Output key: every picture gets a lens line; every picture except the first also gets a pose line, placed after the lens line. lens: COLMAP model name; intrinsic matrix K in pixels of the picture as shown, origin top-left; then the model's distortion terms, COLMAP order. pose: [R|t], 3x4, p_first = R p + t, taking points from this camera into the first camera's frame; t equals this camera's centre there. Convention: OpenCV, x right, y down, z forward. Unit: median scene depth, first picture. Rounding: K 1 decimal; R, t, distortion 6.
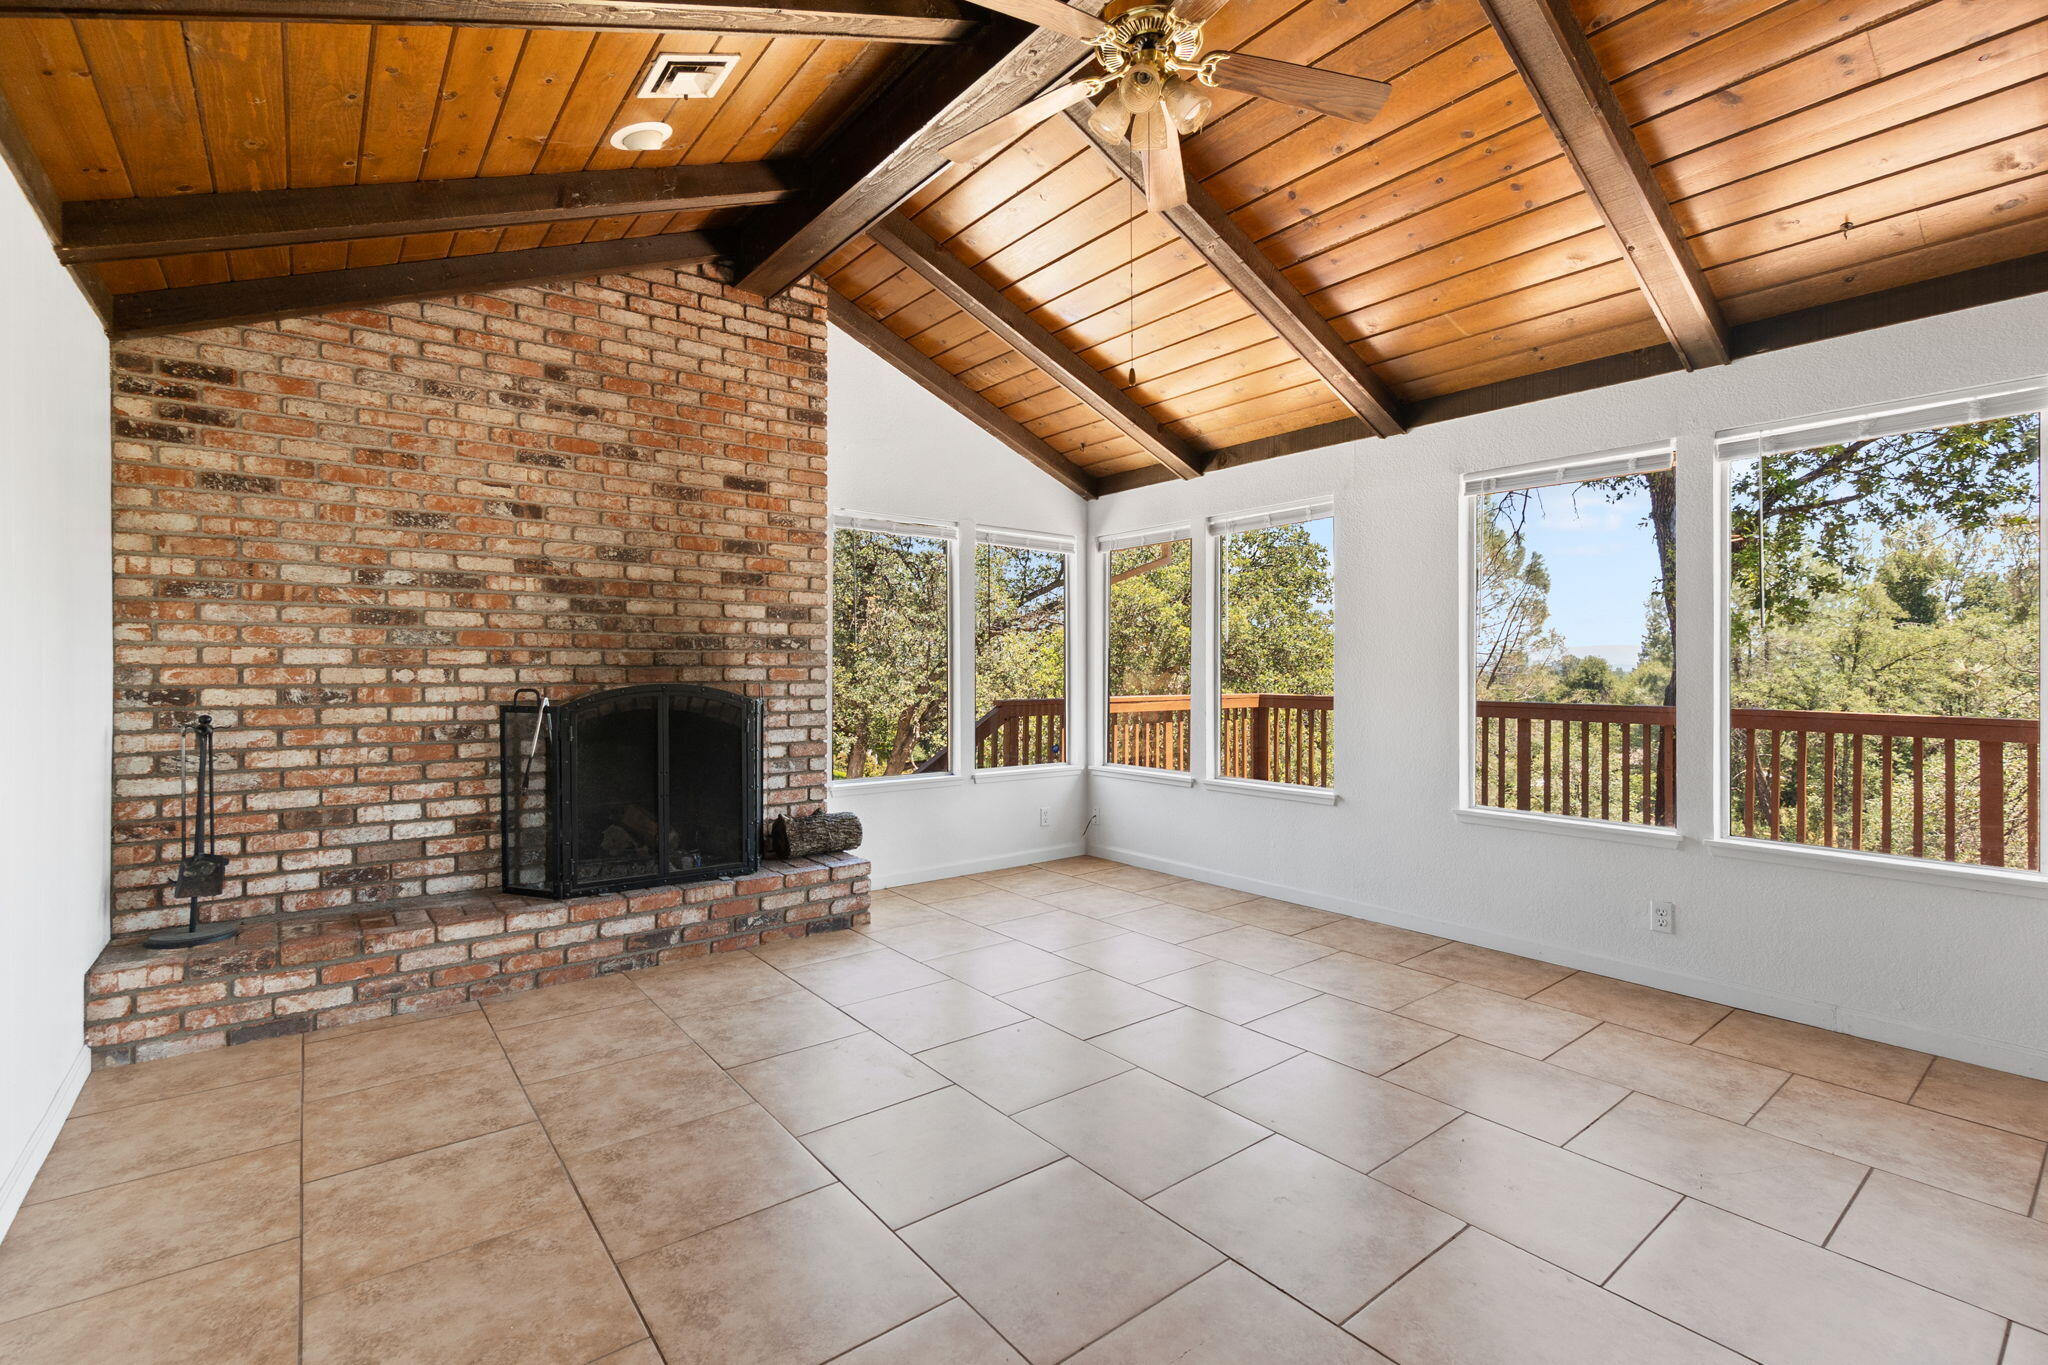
lens RADIAL K [[900.3, 0, 1020.0], [0, 900.3, 677.9], [0, 0, 1]] dist [0.001263, -0.000533]
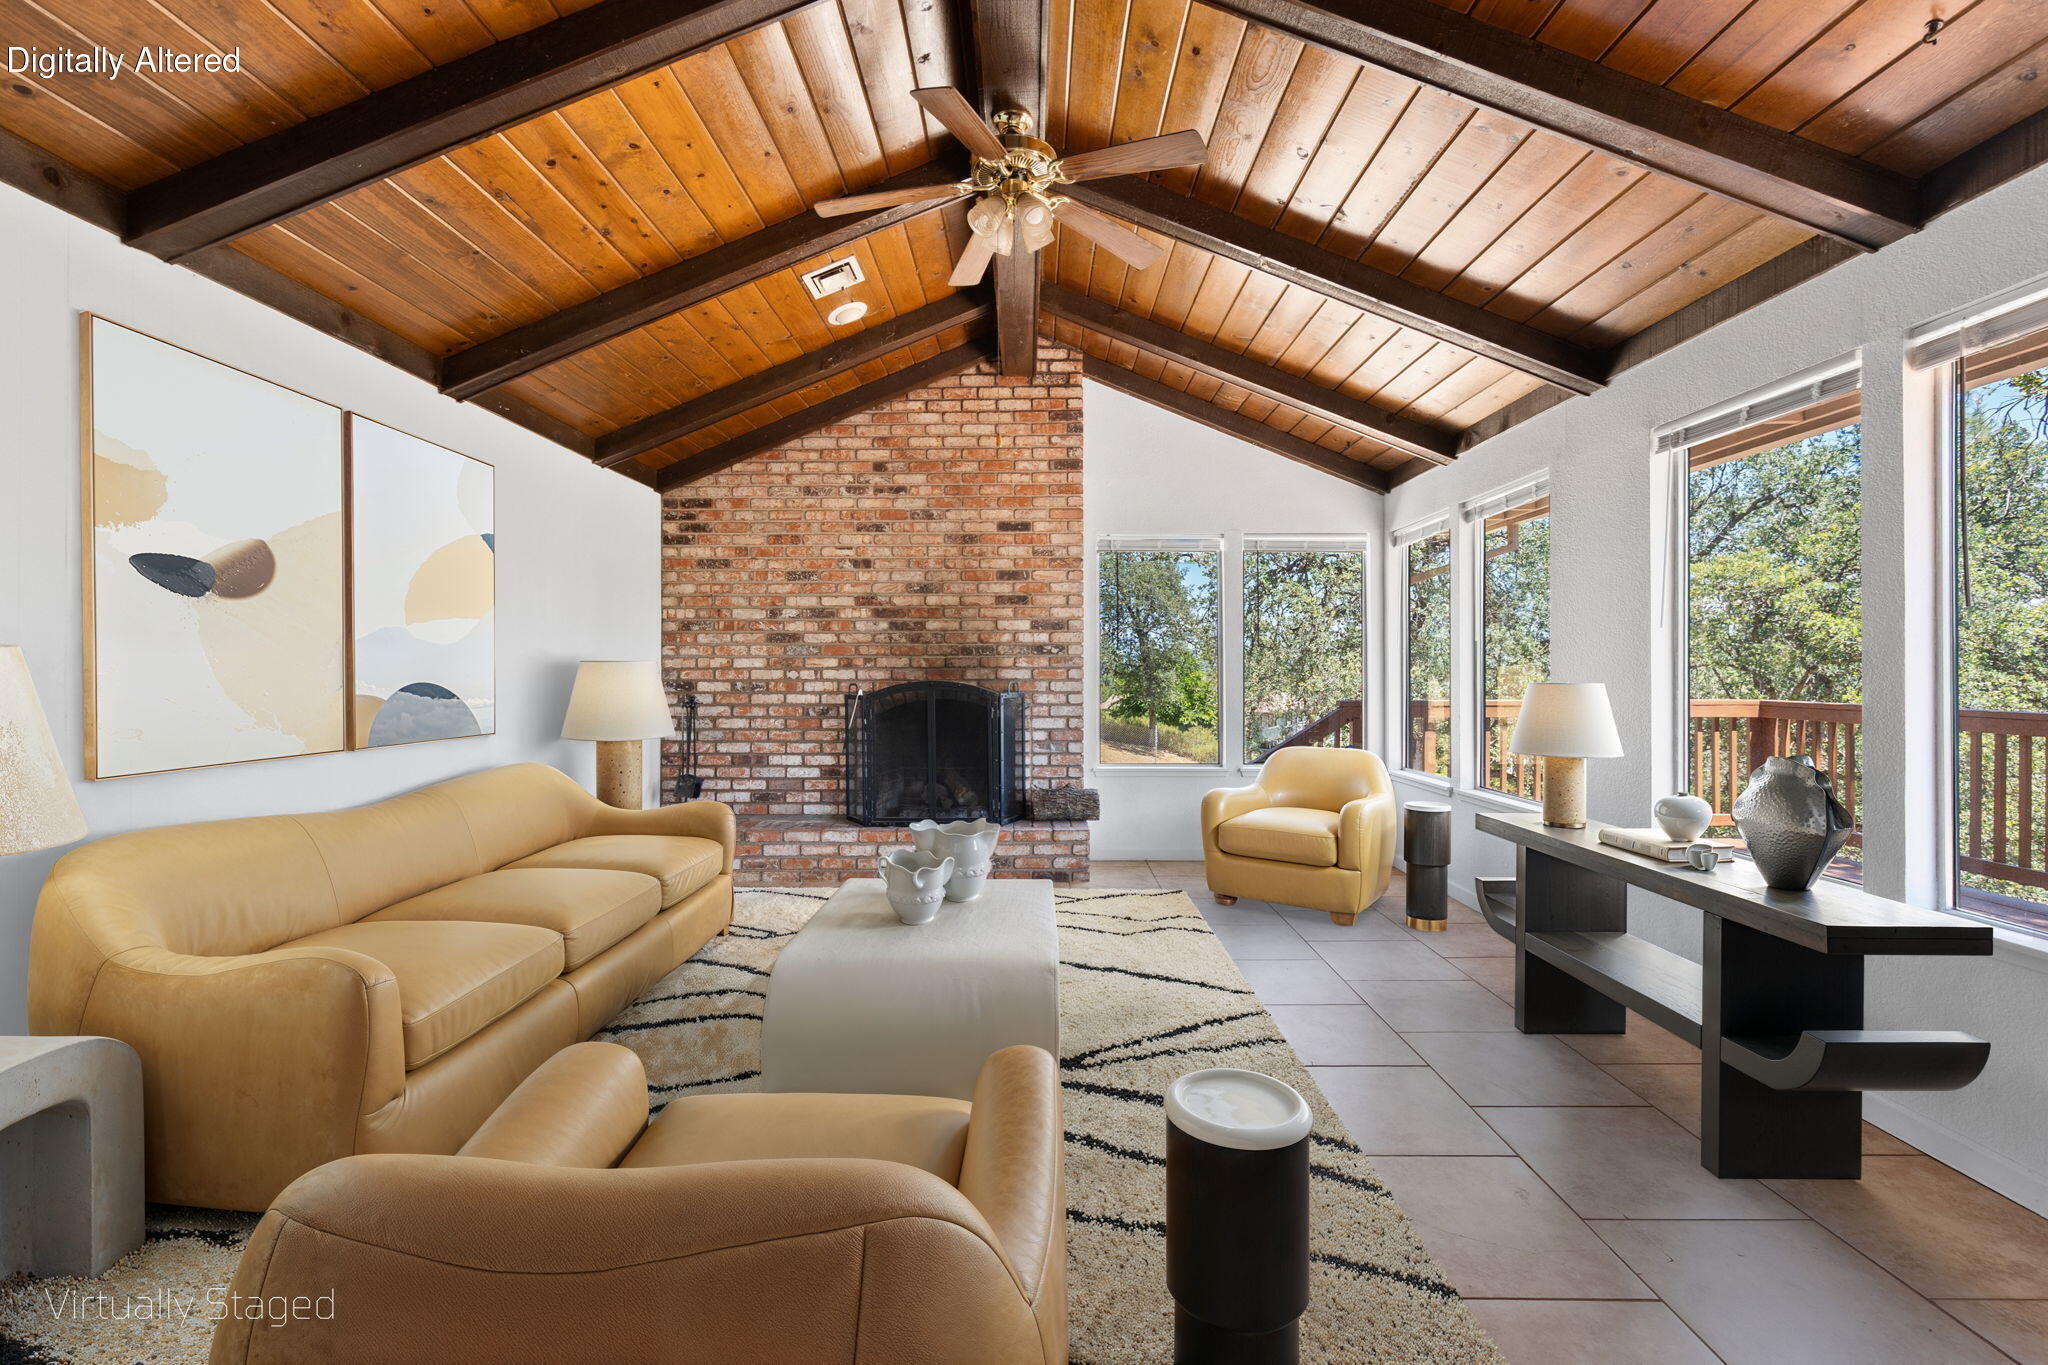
lens RADIAL K [[900.3, 0, 1073.0], [0, 900.3, 677.0], [0, 0, 1]] dist [0.001263, -0.000533]
pose [[0.791561, 0.002471, -0.611085, 0.618690], [-0.003851, 0.999992, -0.000946, 0.001371], [0.611077, 0.003102, 0.791565, 0.039182]]
